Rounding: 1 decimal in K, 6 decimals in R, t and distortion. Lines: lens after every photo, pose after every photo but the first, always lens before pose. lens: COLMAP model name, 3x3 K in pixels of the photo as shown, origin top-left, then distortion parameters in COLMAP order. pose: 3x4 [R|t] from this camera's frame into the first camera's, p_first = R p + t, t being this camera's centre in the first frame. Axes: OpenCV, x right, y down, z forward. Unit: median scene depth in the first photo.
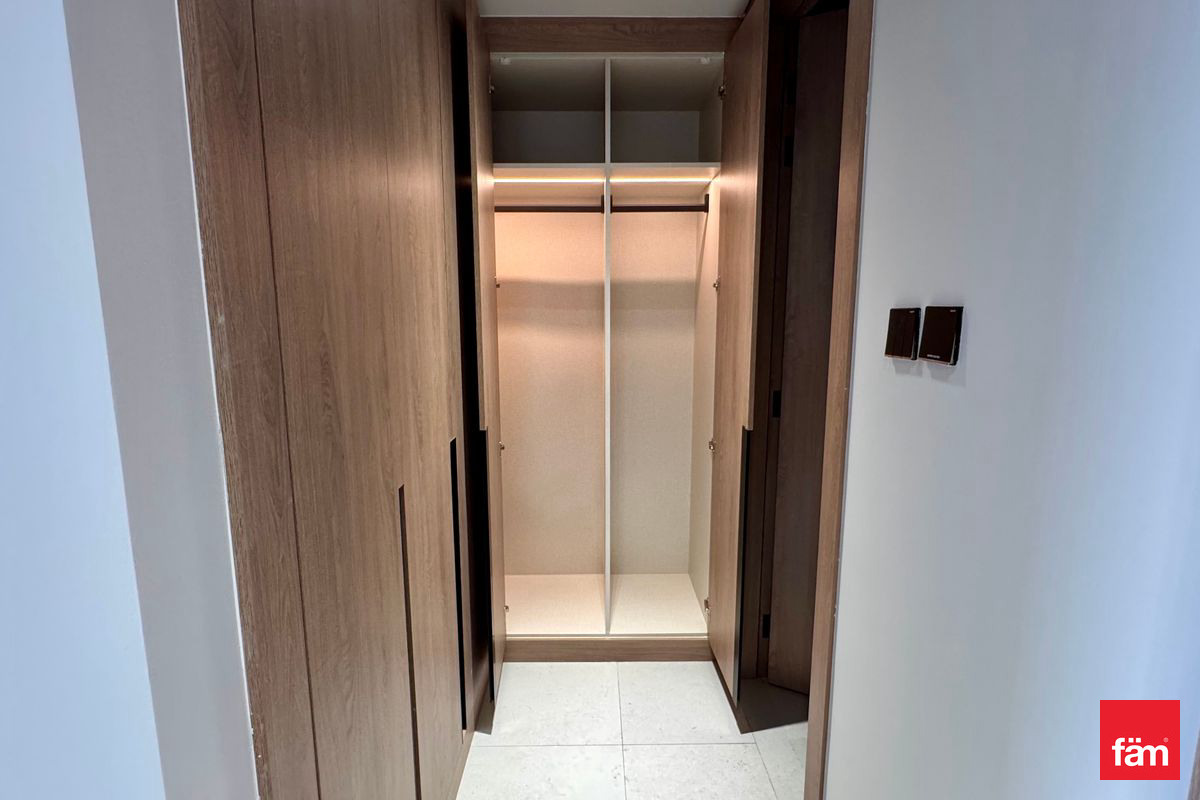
lens RADIAL K [[571.1, 0, 600.0], [0, 571.1, 400.0], [0, 0, 1]] dist [-0.000770, -0.006950]
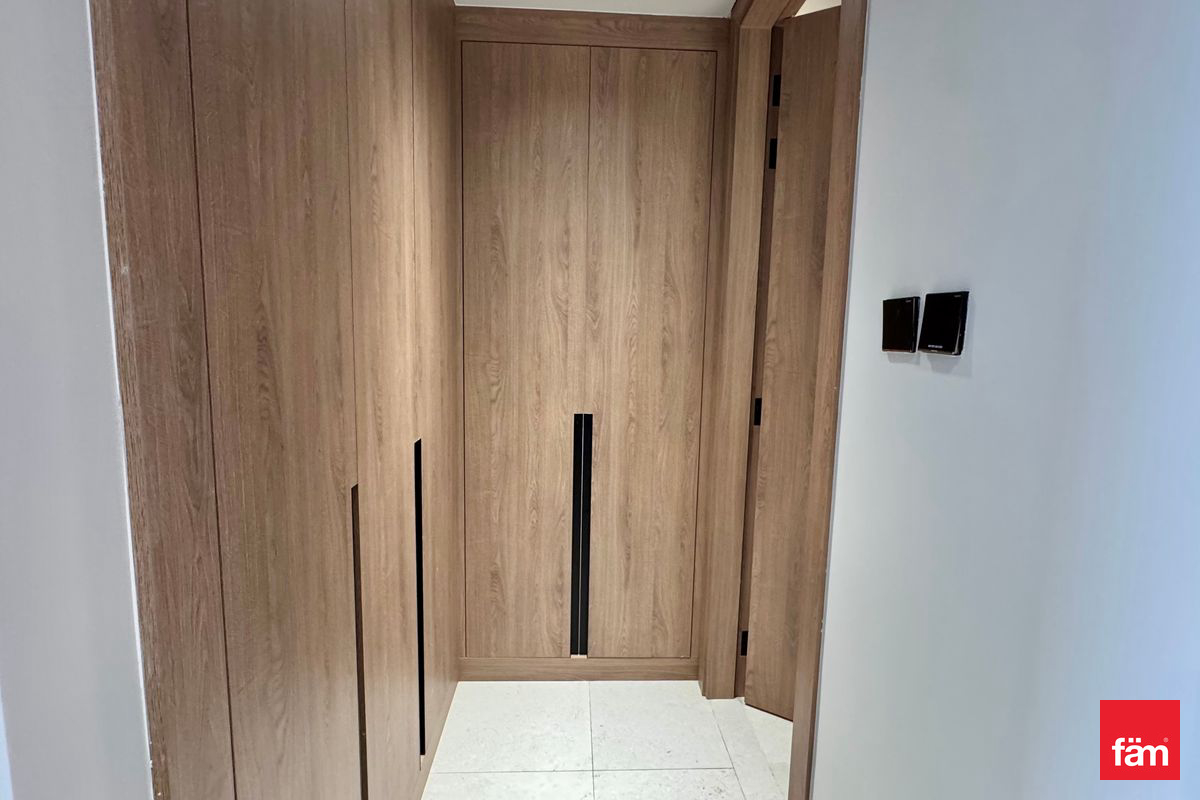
lens RADIAL K [[571.1, 0, 600.0], [0, 571.1, 400.0], [0, 0, 1]] dist [-0.000770, -0.006950]
pose [[0.999077, 0.018918, 0.038573, 0.007414], [-0.017843, 0.999448, -0.028023, 0.046682], [-0.039082, 0.027309, 0.998863, 0.101253]]
